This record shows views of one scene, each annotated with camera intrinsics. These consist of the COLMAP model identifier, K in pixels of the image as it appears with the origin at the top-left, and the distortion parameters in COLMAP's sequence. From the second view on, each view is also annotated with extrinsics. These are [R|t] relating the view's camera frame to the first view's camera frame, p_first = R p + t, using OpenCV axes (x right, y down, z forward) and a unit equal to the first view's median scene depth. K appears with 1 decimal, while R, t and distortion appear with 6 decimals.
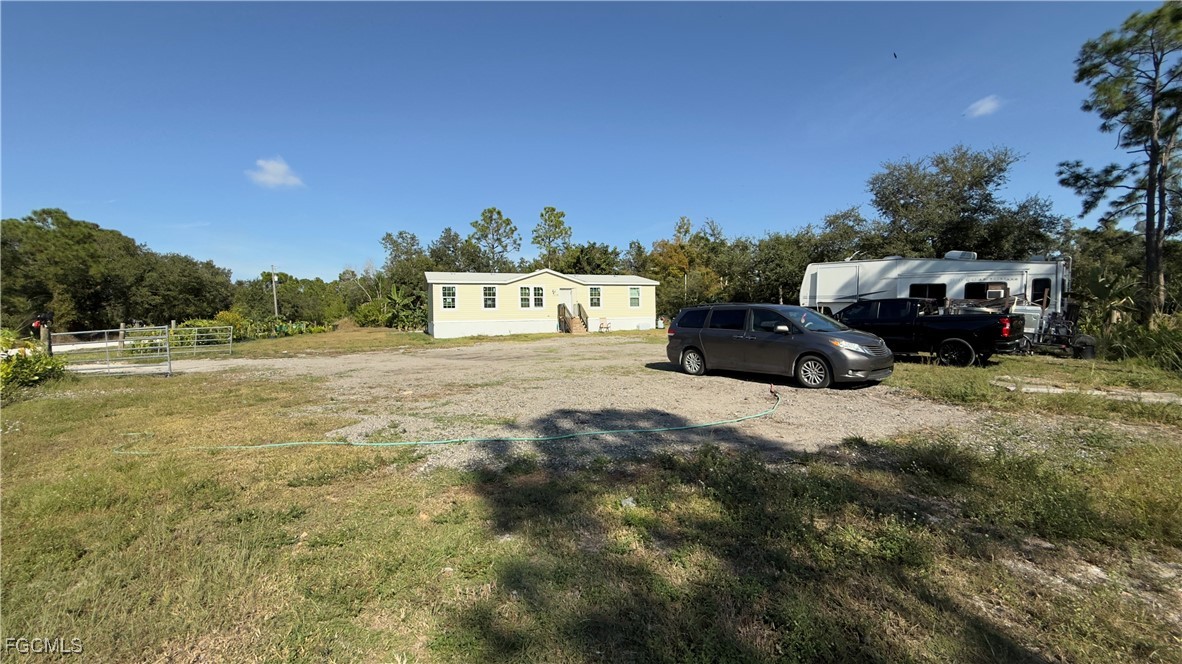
lens RADIAL K [[469.7, 0, 588.3], [0, 469.7, 330.3], [0, 0, 1]] dist [0.000249, -0.000272]
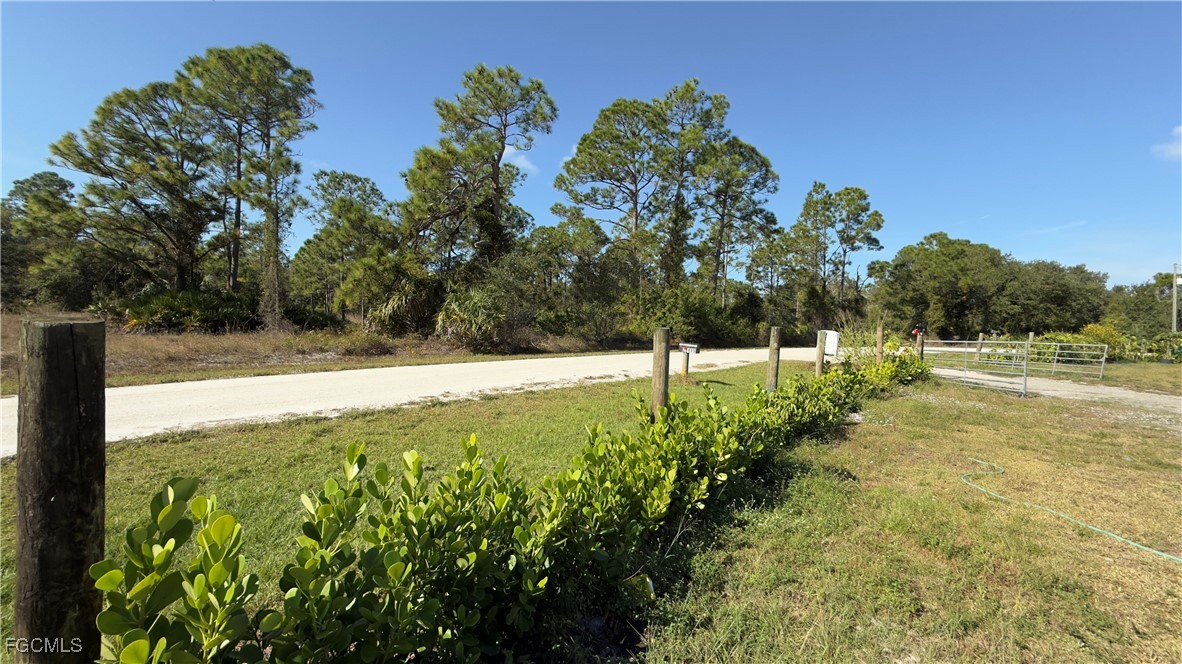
lens RADIAL K [[470.3, 0, 589.8], [0, 470.3, 330.5], [0, 0, 1]] dist [0.001759, 0.000414]
pose [[0.095932, 0.054367, -0.993902, -0.026247], [-0.071047, 0.996335, 0.047643, -0.005653], [0.992849, 0.066043, 0.099443, 0.023982]]
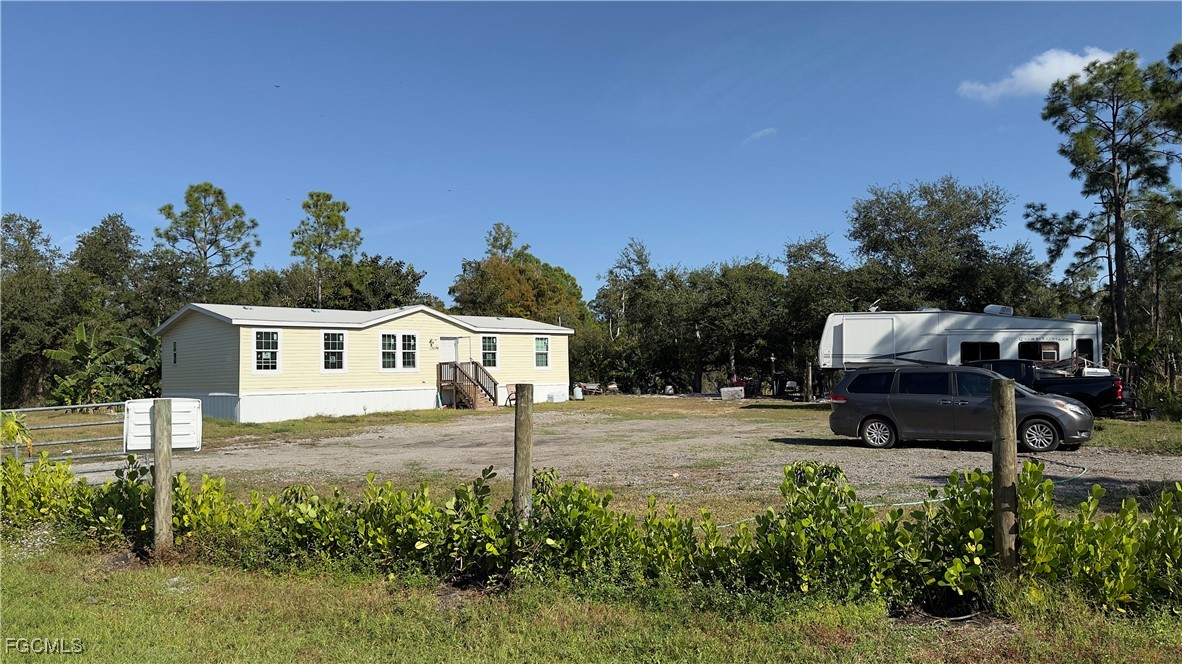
lens RADIAL K [[821.0, 0, 590.6], [0, 821.0, 336.3], [0, 0, 1]] dist [0.120929, -0.185718]
pose [[0.917773, 0.016352, 0.396770, -0.316464], [0.017818, 0.996450, -0.082281, 0.002495], [-0.396707, 0.082585, 0.914223, -0.073594]]
